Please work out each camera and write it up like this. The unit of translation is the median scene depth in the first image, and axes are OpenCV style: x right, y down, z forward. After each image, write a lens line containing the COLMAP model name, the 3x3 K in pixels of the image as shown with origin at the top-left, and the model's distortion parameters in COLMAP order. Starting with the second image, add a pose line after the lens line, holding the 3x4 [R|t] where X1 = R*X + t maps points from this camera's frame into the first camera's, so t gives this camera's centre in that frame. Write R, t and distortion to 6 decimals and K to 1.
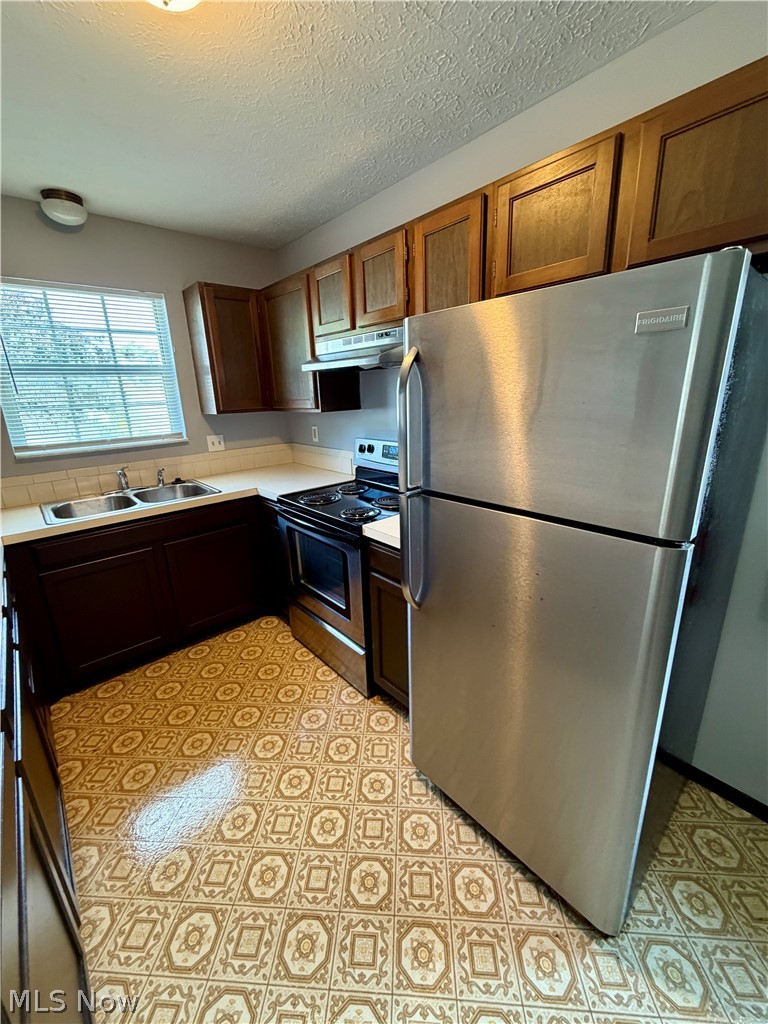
lens RADIAL K [[406.7, 0, 373.6], [0, 406.7, 510.0], [0, 0, 1]] dist [0.003363, -0.000687]
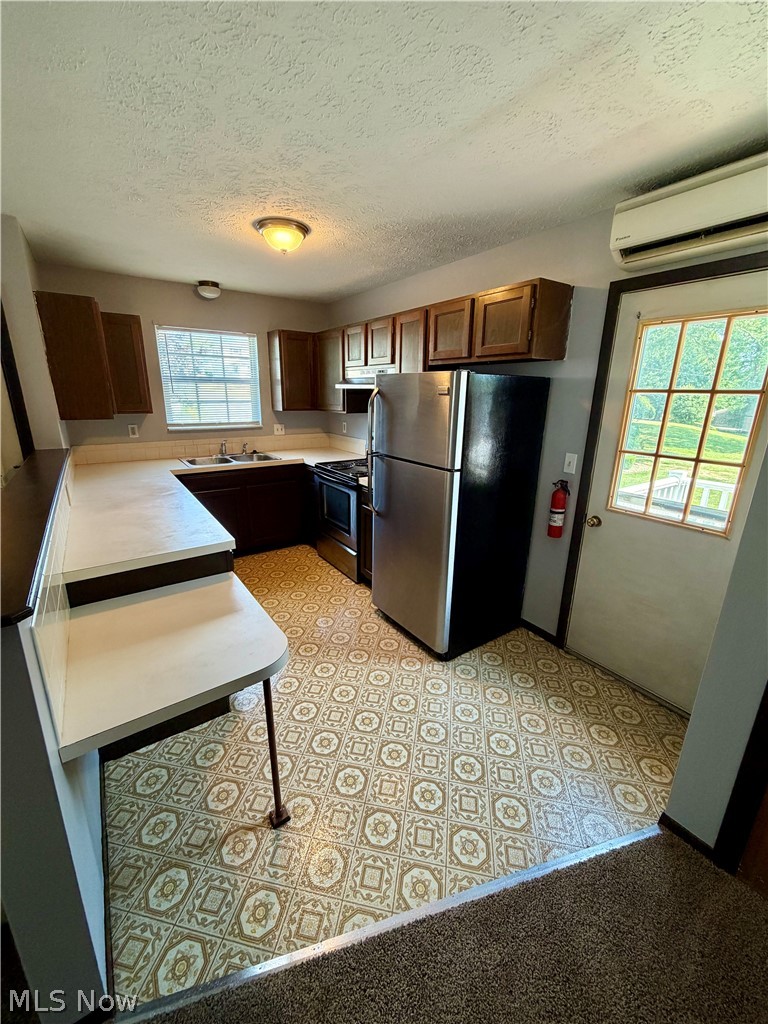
lens RADIAL K [[406.7, 0, 387.9], [0, 406.7, 509.0], [0, 0, 1]] dist [0.003363, -0.000687]
pose [[0.993950, 0.076399, -0.078906, 0.186827], [-0.076919, 0.997031, -0.003563, 0.126237], [0.078400, 0.009611, 0.996876, -0.573086]]
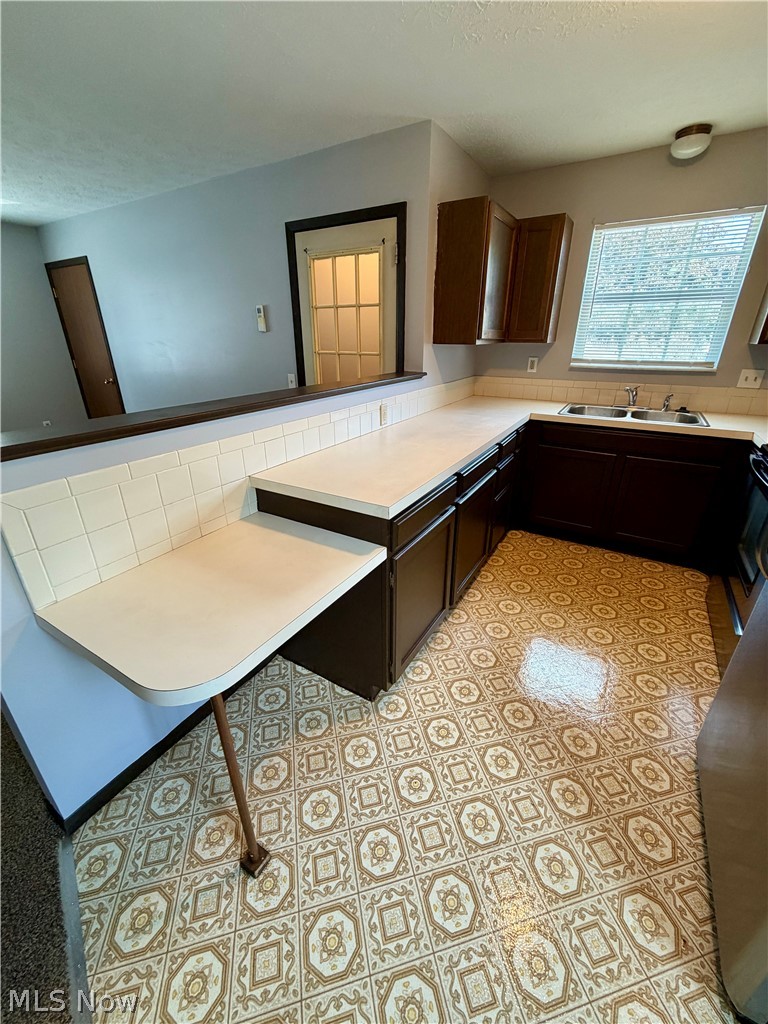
lens RADIAL K [[406.7, 0, 388.4], [0, 406.7, 509.5], [0, 0, 1]] dist [0.003363, -0.000687]
pose [[0.308485, 0.409175, -0.858727, 0.304027], [-0.280886, 0.901684, 0.328739, 0.029119], [0.908812, 0.139793, 0.393087, -0.045292]]
